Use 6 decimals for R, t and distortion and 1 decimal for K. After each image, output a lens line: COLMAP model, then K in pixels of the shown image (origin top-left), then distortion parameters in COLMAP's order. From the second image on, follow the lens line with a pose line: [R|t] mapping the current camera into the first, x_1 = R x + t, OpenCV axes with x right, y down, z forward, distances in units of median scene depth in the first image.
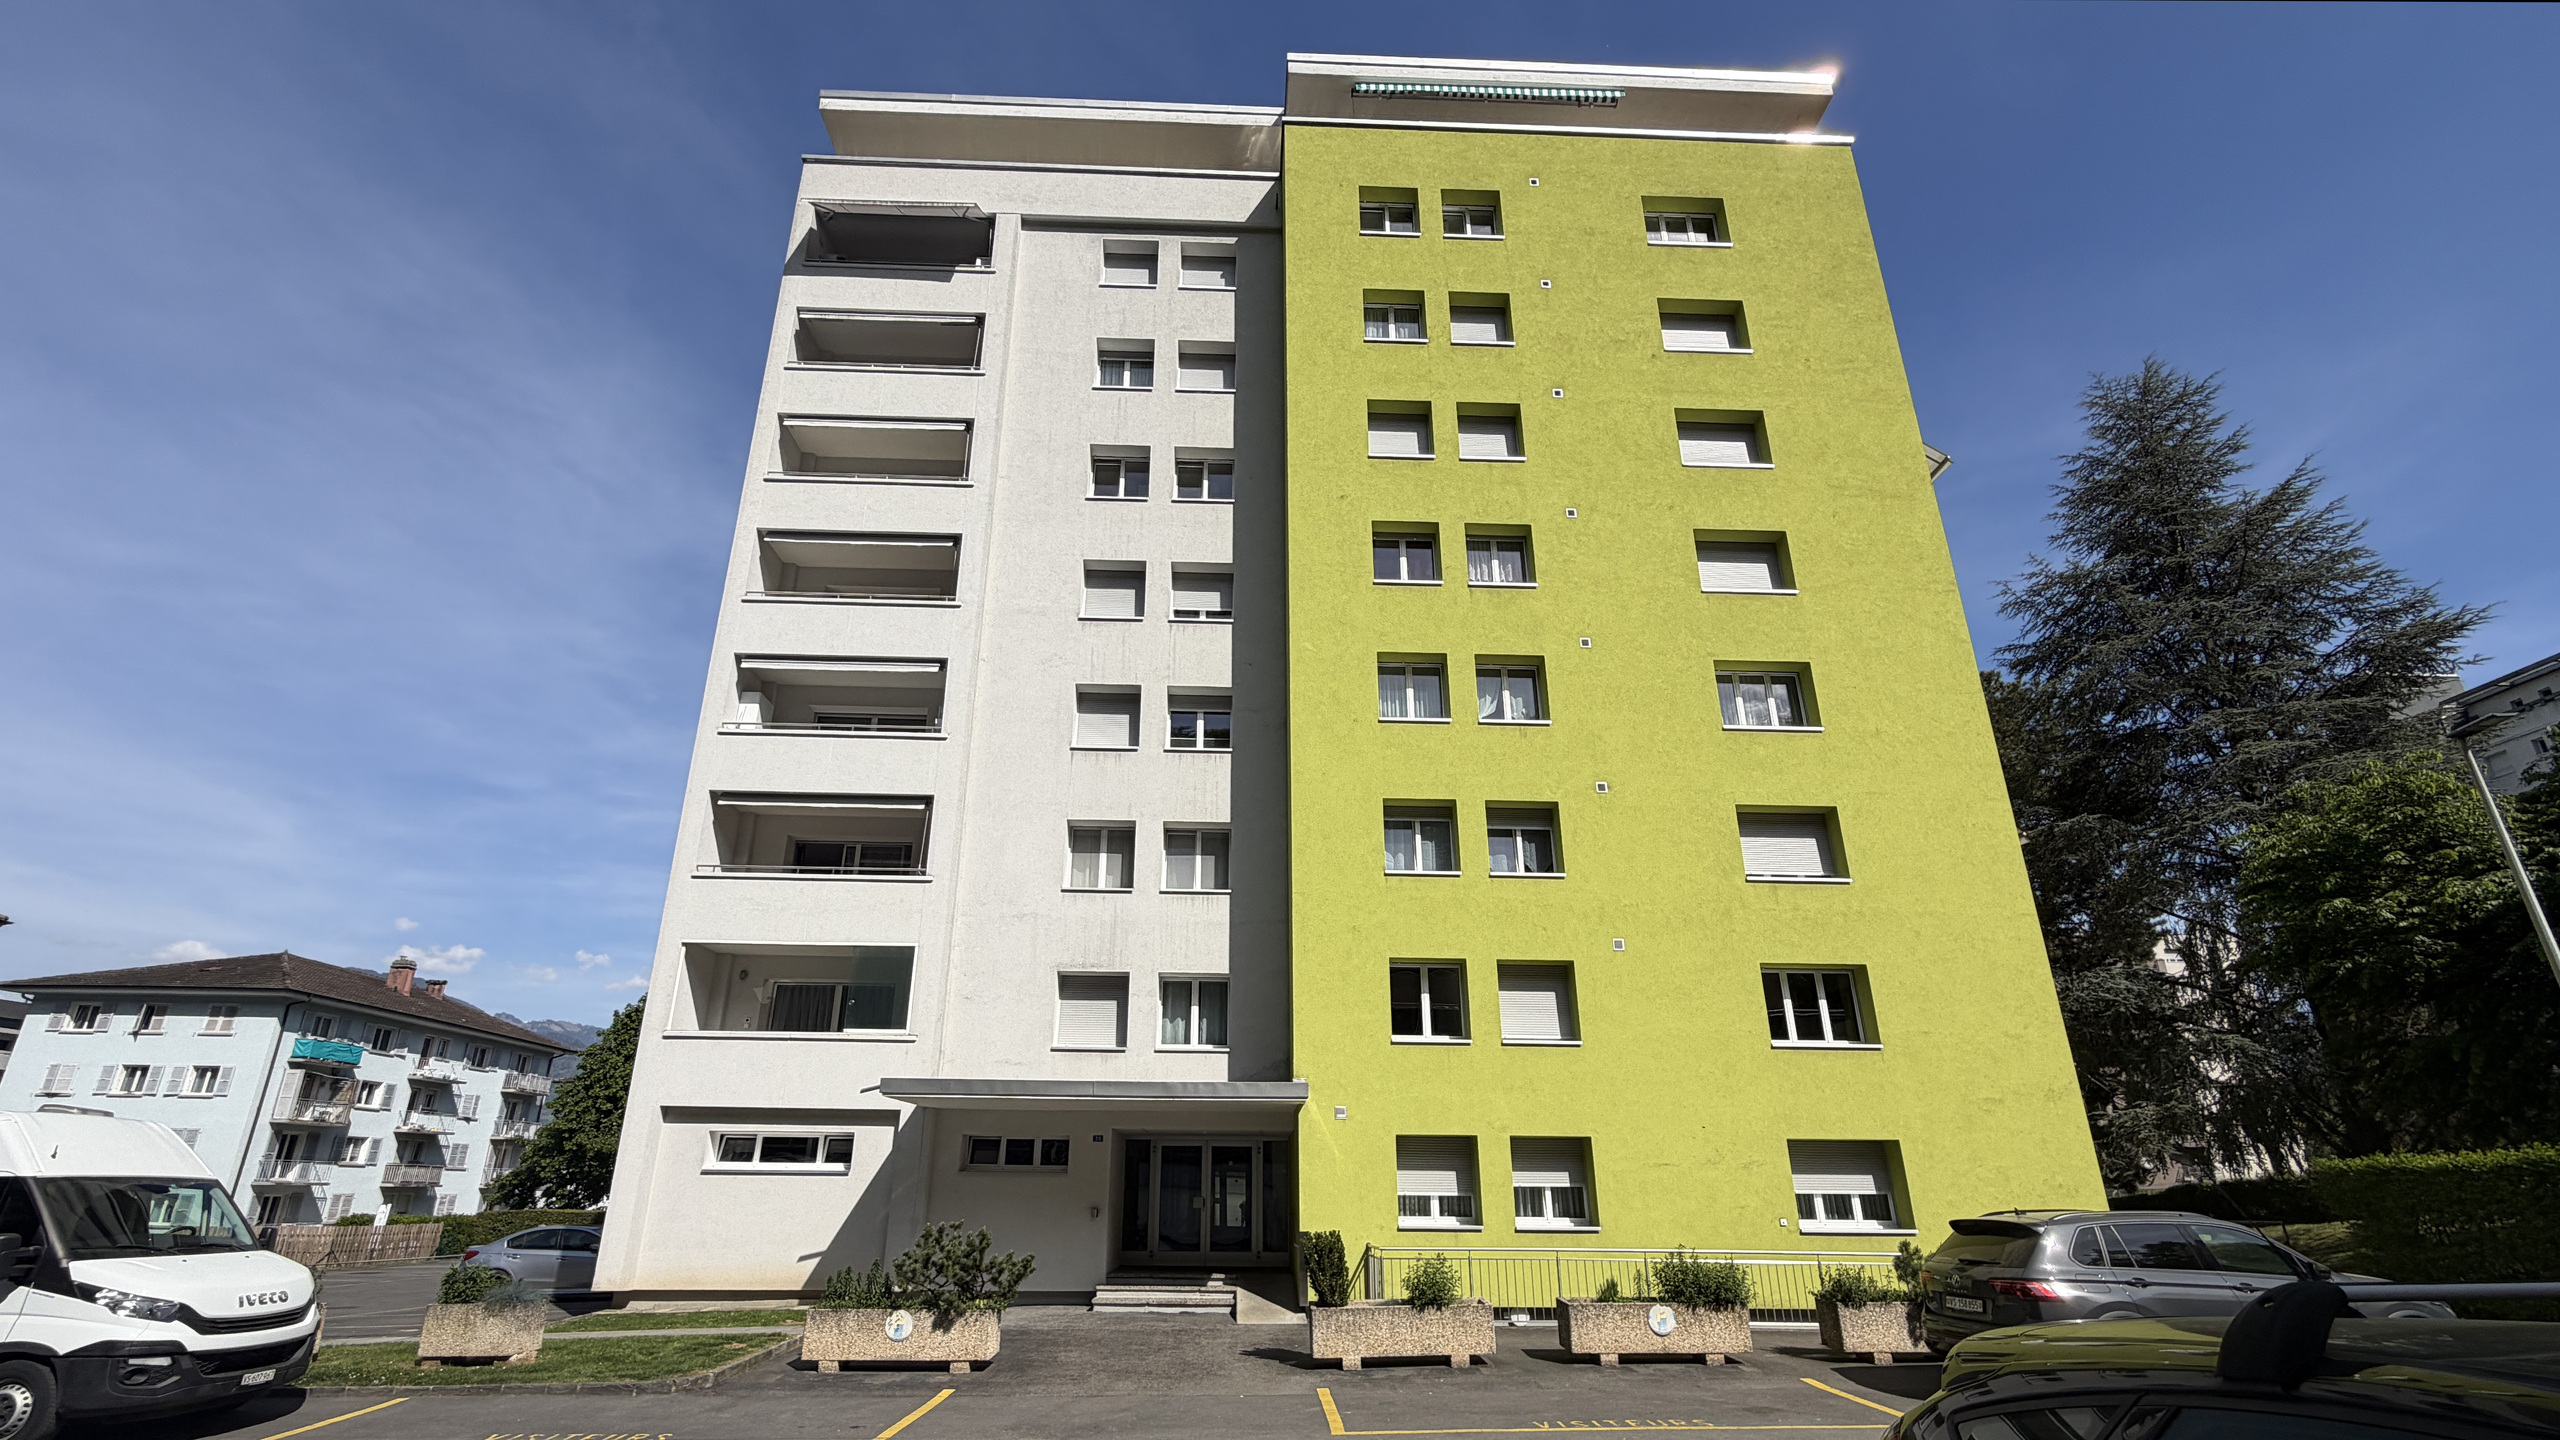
lens RADIAL K [[1183.0, 0, 1291.1], [0, 1183.0, 707.7], [0, 0, 1]] dist [0.021902, -0.000483]
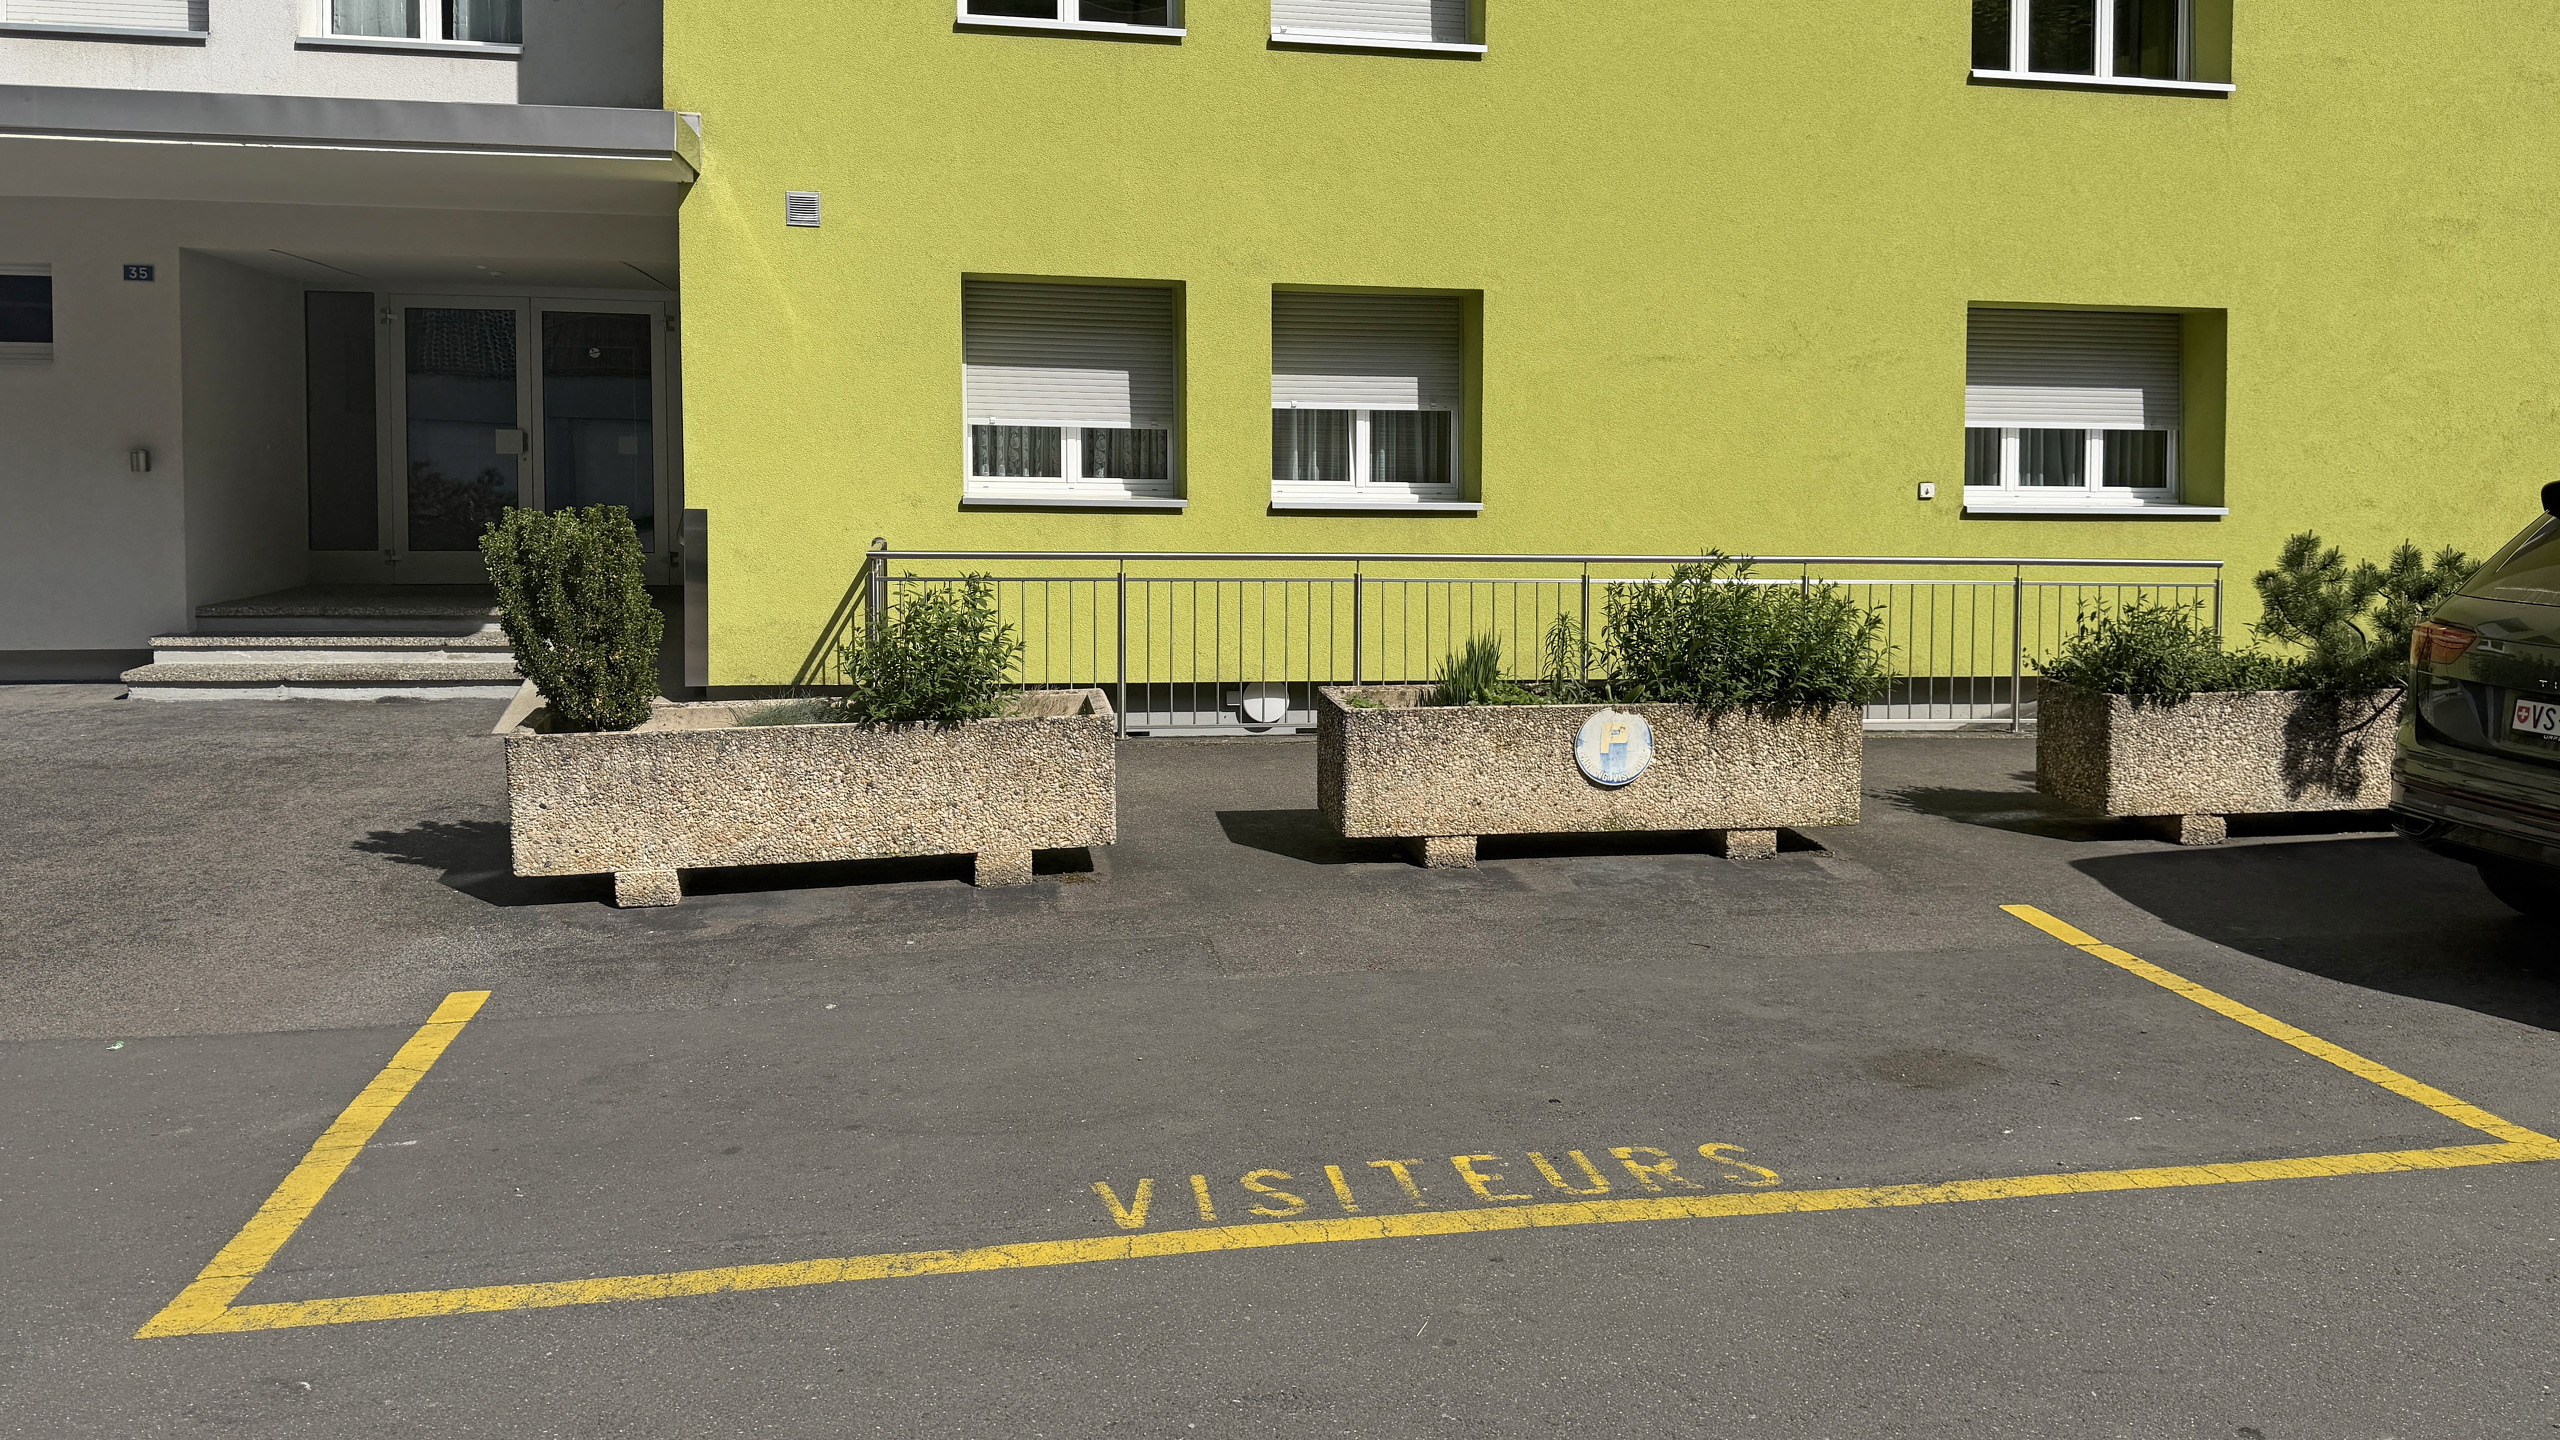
lens RADIAL K [[1855.7, 0, 1277.2], [0, 1855.7, 545.5], [0, 0, 1]] dist [0.125393, -0.000111]
pose [[0.994227, 0.003731, 0.107233, 0.122986], [-0.048209, 0.908370, 0.415378, 0.190678], [-0.095857, -0.418150, 0.903306, 0.429839]]
